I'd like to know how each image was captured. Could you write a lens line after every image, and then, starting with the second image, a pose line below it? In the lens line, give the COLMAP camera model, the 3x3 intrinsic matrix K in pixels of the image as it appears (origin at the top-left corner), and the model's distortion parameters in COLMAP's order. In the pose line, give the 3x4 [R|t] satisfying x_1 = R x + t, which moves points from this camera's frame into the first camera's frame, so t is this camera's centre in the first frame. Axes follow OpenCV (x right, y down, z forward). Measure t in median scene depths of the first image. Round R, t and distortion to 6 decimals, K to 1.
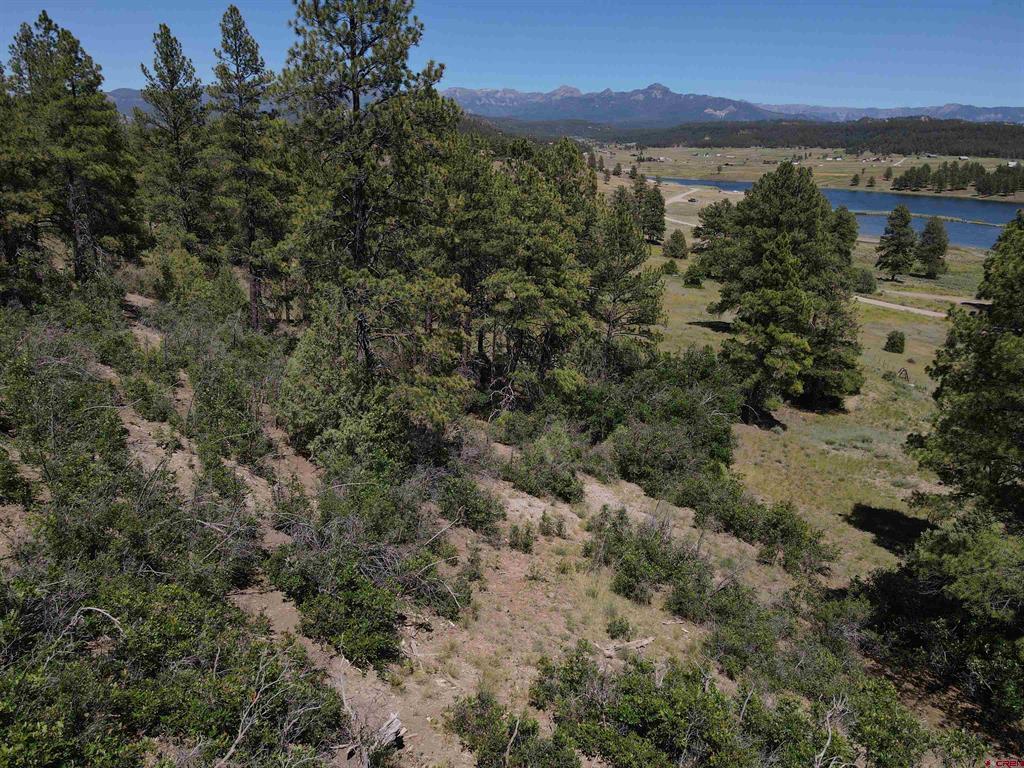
lens RADIAL K [[747.2, 0, 508.9], [0, 747.2, 382.7], [0, 0, 1]] dist [0.015059, 0.005854]
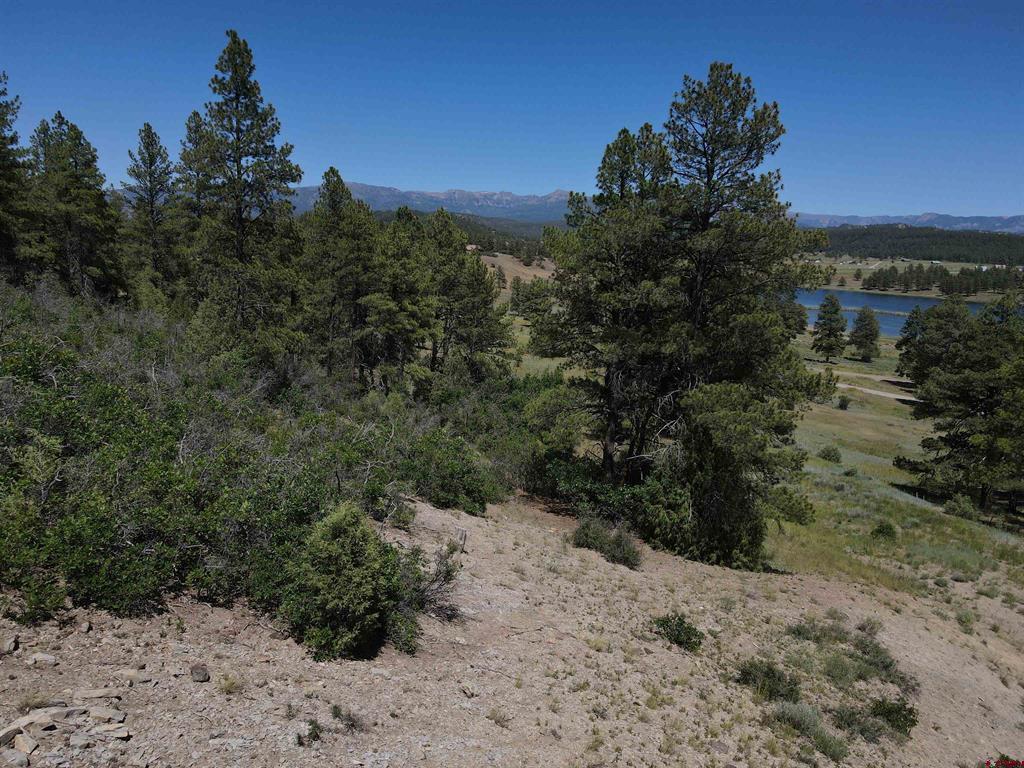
lens RADIAL K [[747.2, 0, 507.9], [0, 747.2, 386.1], [0, 0, 1]] dist [0.015059, 0.005854]
pose [[0.999878, 0.014422, 0.005980, 0.193598], [-0.013602, 0.992702, -0.119820, 0.152466], [-0.007664, 0.119724, 0.992778, -0.302142]]
